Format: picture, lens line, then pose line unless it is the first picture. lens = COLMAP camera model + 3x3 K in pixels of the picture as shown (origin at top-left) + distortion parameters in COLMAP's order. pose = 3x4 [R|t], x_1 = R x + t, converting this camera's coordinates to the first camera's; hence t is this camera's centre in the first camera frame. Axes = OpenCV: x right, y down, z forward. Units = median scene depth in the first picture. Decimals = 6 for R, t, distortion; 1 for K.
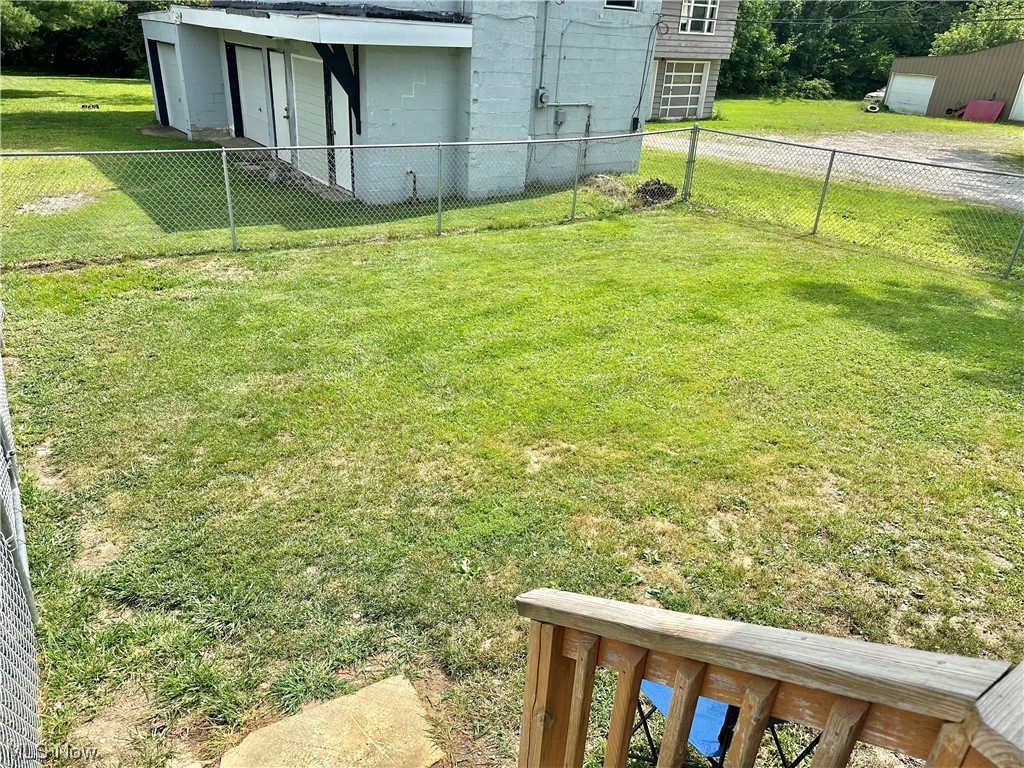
lens RADIAL K [[718.2, 0, 512.0], [0, 718.2, 384.0], [0, 0, 1]] dist [-0.013683, -0.007523]
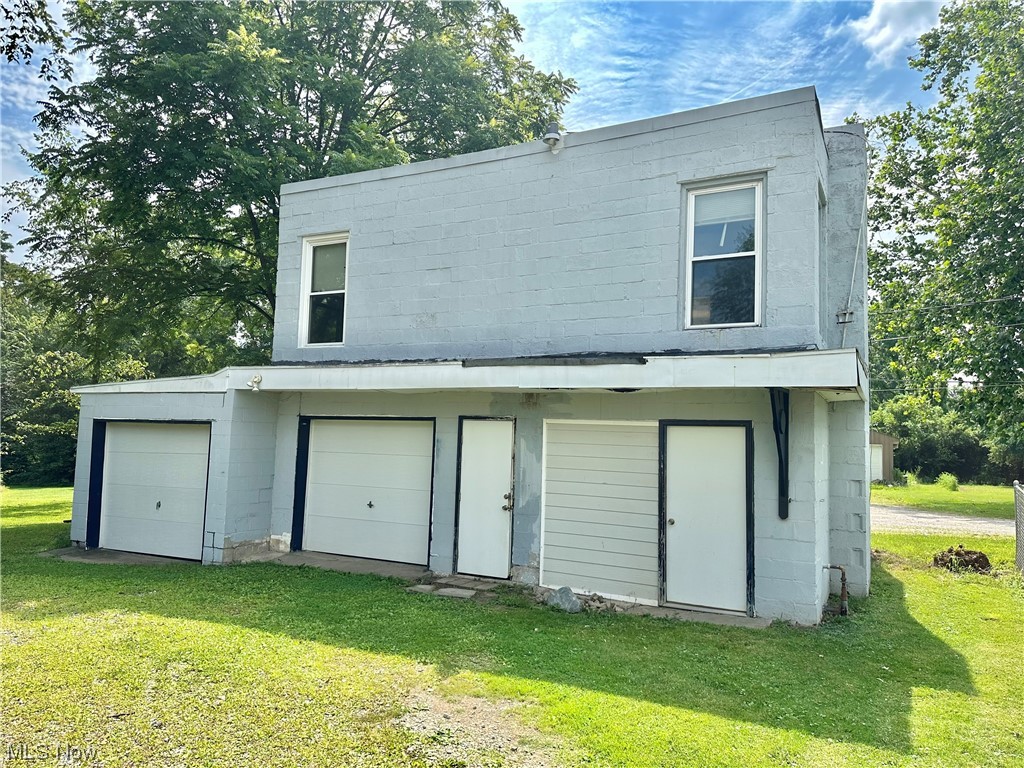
lens RADIAL K [[728.3, 0, 512.0], [0, 728.3, 384.0], [0, 0, 1]] dist [0.004430, -0.005116]
pose [[0.894099, -0.008961, 0.447779, -0.672514], [0.224818, 0.873691, -0.431418, -0.199897], [-0.387354, 0.486399, 0.783181, 0.451278]]
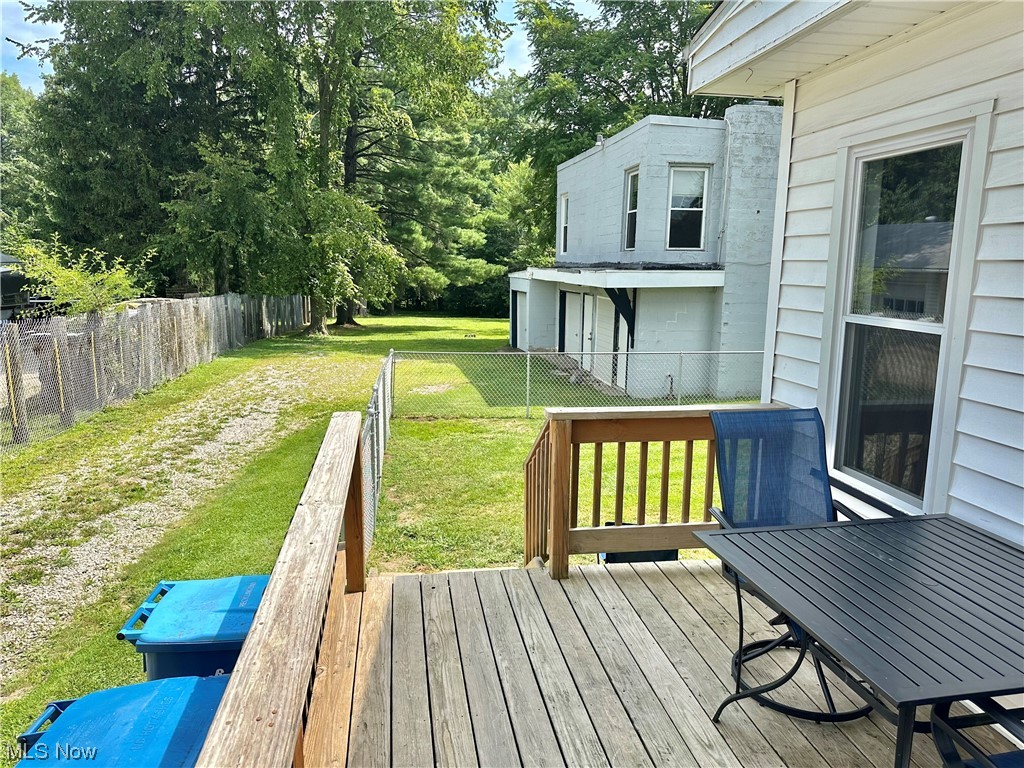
lens RADIAL K [[728.3, 0, 512.0], [0, 728.3, 384.0], [0, 0, 1]] dist [0.004430, -0.005116]
pose [[0.894142, 0.016376, -0.447483, 0.192418], [-0.153940, 0.949662, -0.272843, 0.121147], [0.420490, 0.312847, 0.851655, -0.238723]]
